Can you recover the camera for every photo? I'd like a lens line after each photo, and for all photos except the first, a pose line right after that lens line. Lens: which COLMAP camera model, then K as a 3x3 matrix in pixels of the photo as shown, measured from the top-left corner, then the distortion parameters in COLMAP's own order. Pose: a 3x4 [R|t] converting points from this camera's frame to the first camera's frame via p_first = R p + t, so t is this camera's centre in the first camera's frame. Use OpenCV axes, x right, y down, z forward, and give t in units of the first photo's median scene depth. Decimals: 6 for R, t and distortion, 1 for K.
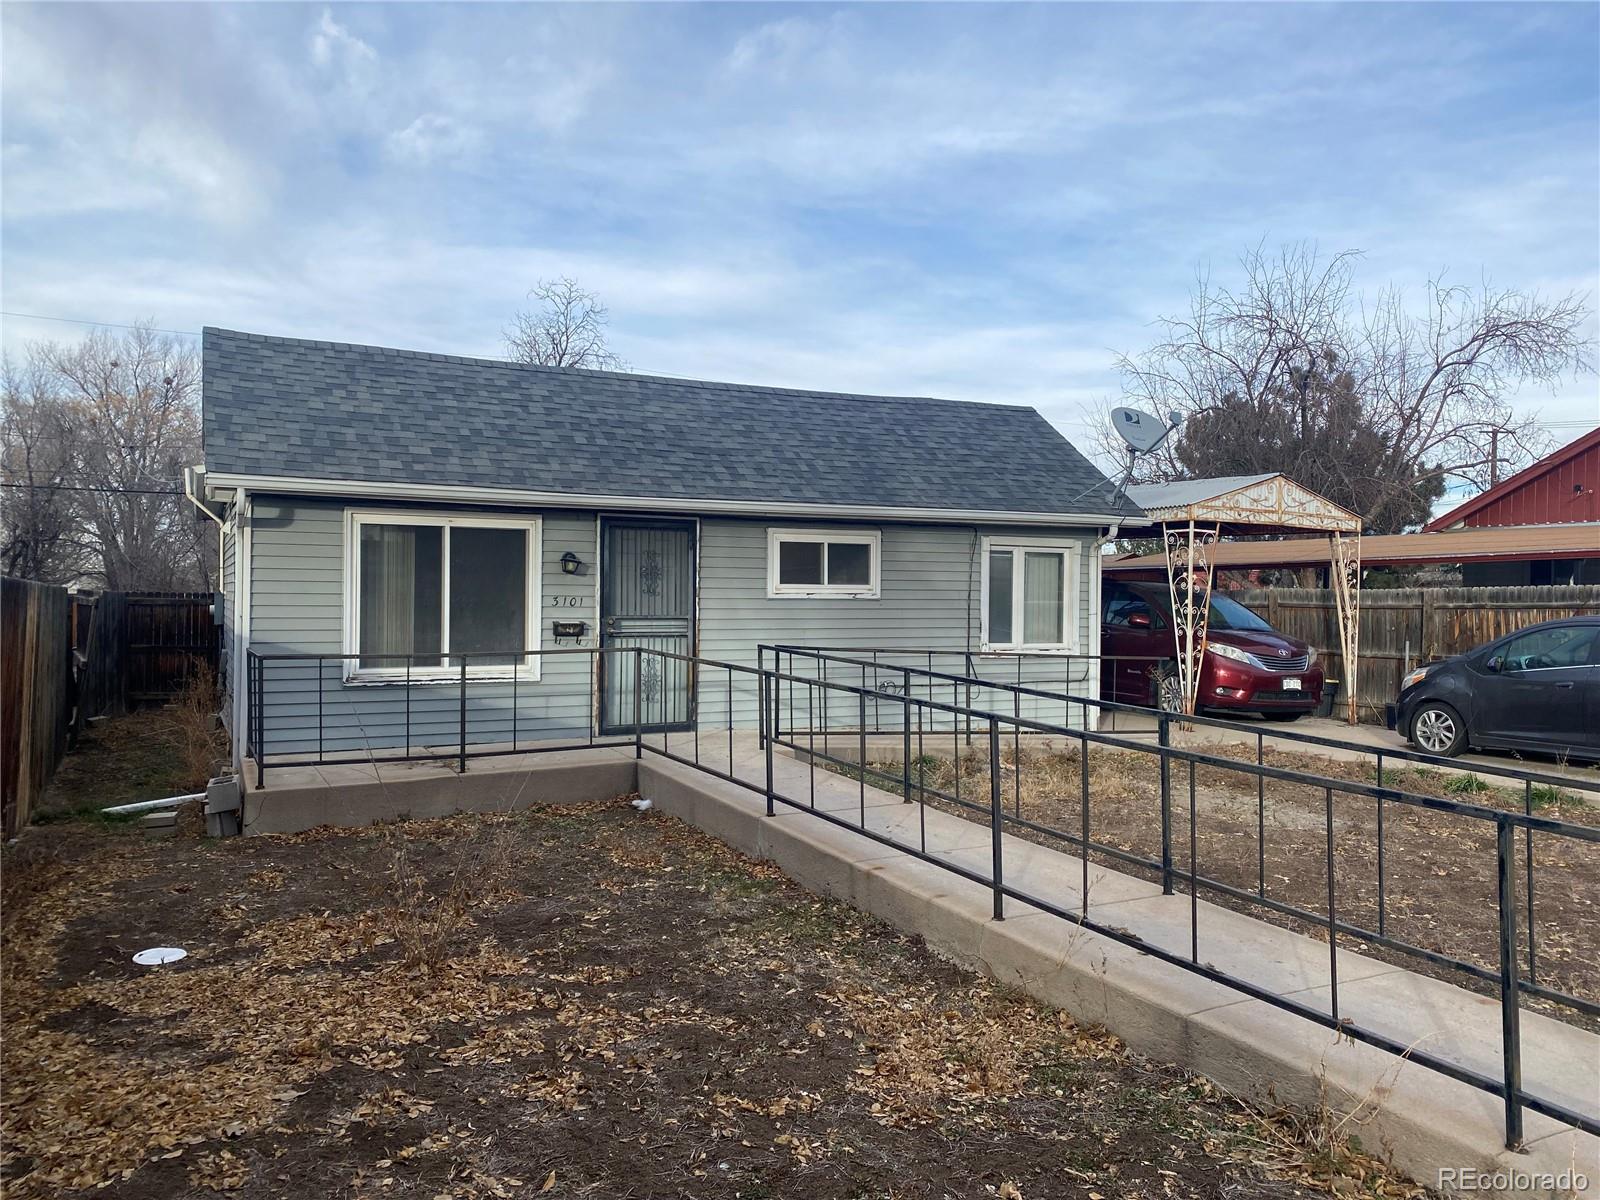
lens RADIAL K [[1216.8, 0, 793.1], [0, 1216.8, 591.5], [0, 0, 1]] dist [0.033296, -0.022737]
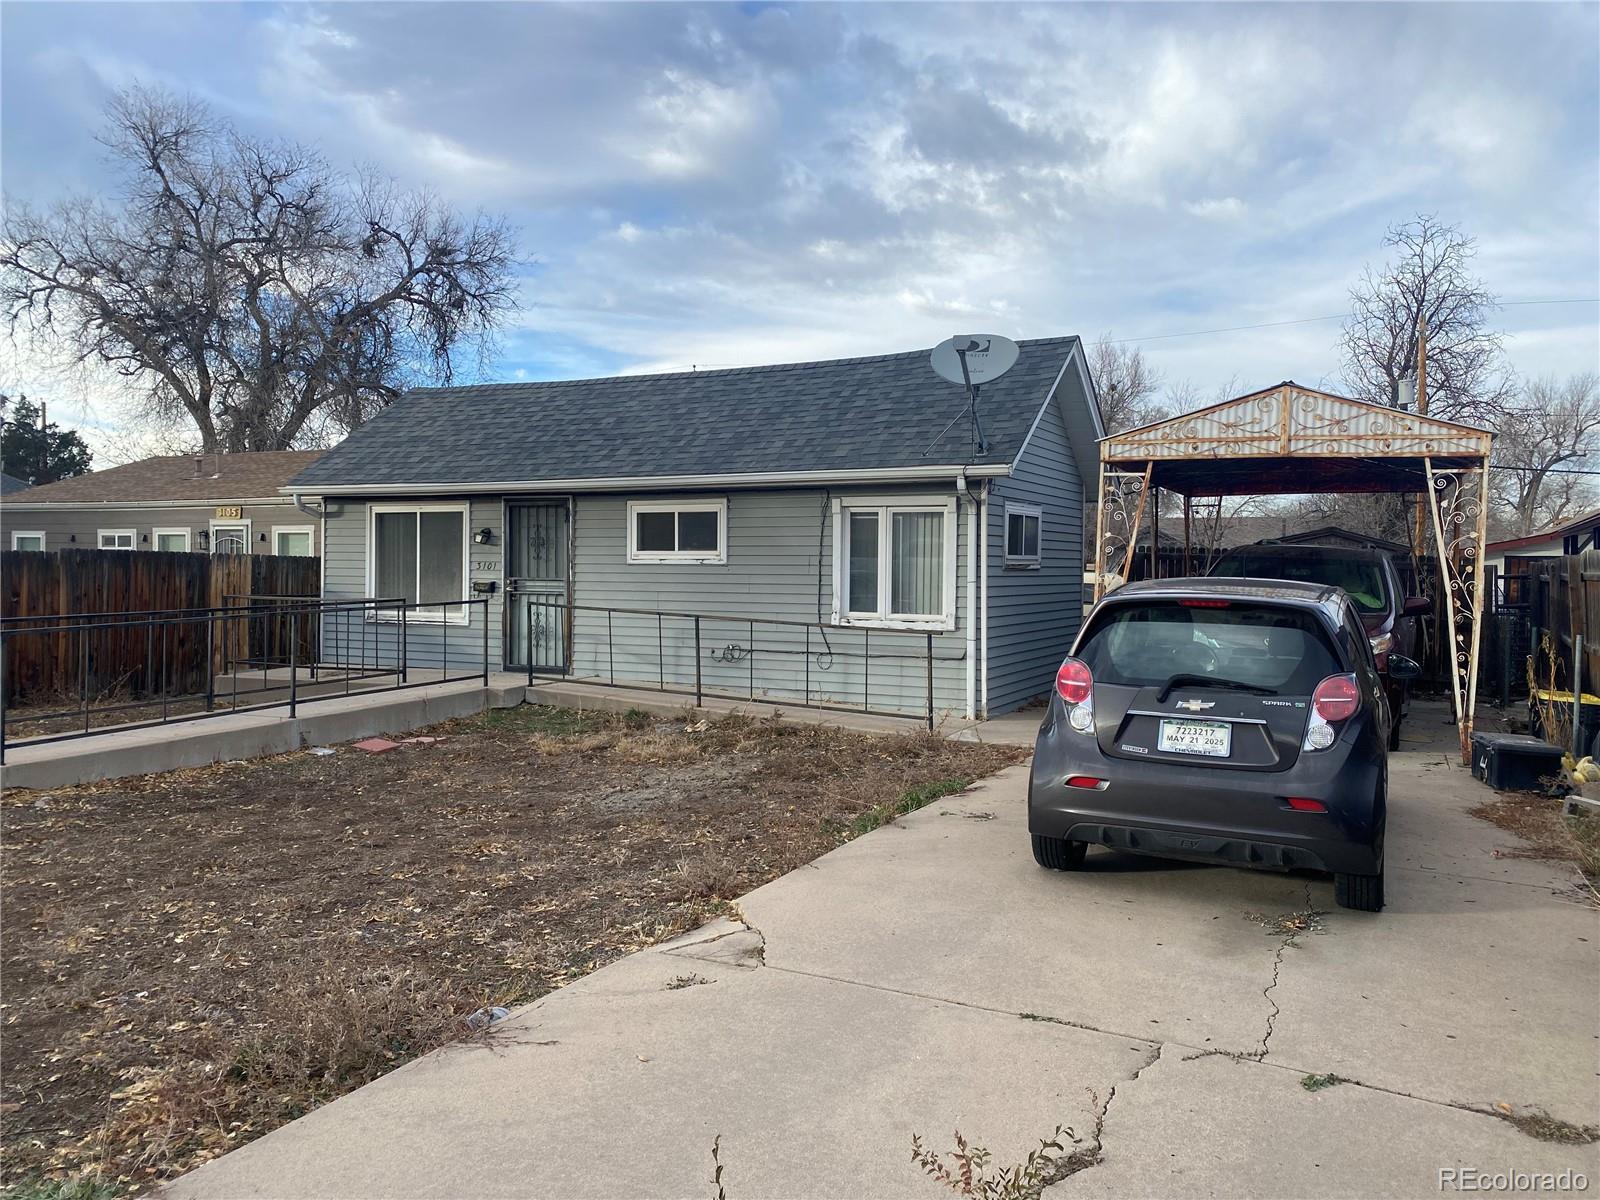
lens RADIAL K [[1216.8, 0, 805.4], [0, 1216.8, 606.6], [0, 0, 1]] dist [0.033296, -0.022737]
pose [[0.594471, 0.023644, -0.803769, 0.976927], [-0.001089, 0.999590, 0.028599, 0.012686], [0.804116, -0.016126, 0.594253, 0.459232]]
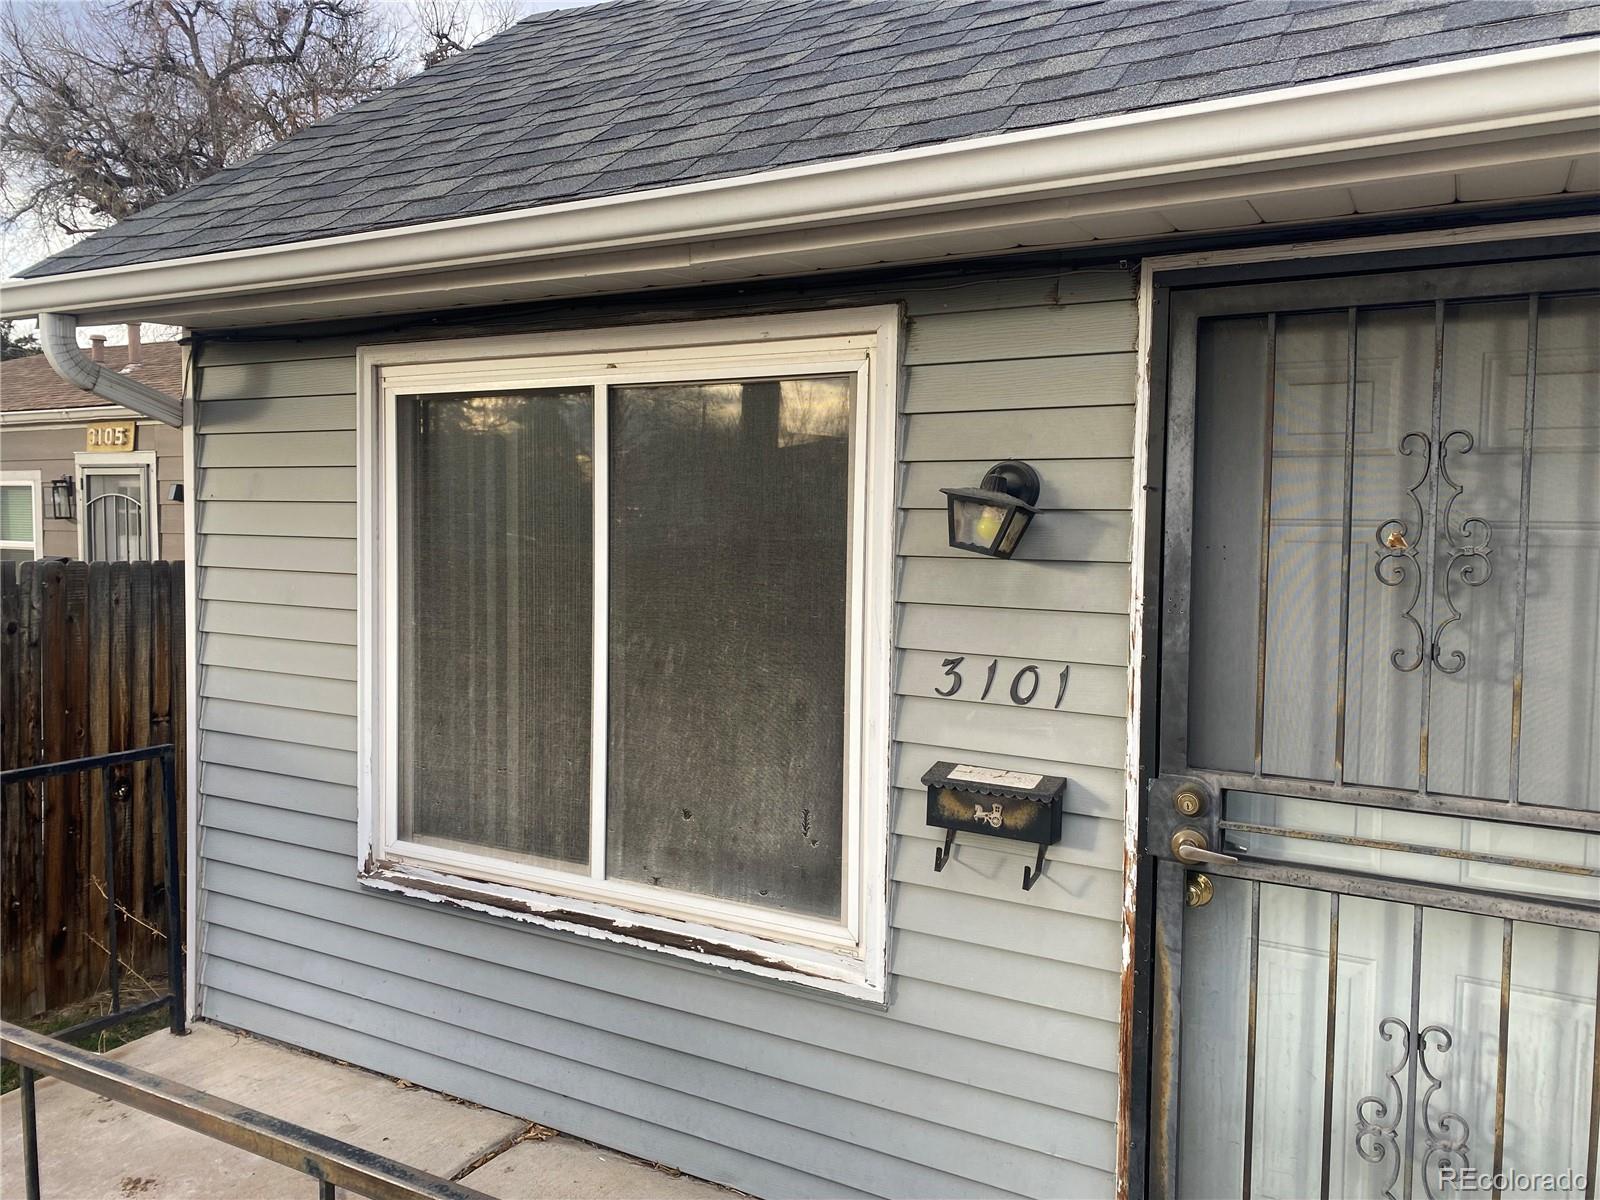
lens RADIAL K [[1216.8, 0, 794.7], [0, 1216.8, 600.3], [0, 0, 1]] dist [0.033296, -0.022737]
pose [[0.541159, 0.057200, -0.838973, -0.016910], [-0.005718, 0.997911, 0.064348, -0.019355], [0.840901, -0.030025, 0.540355, 0.777428]]
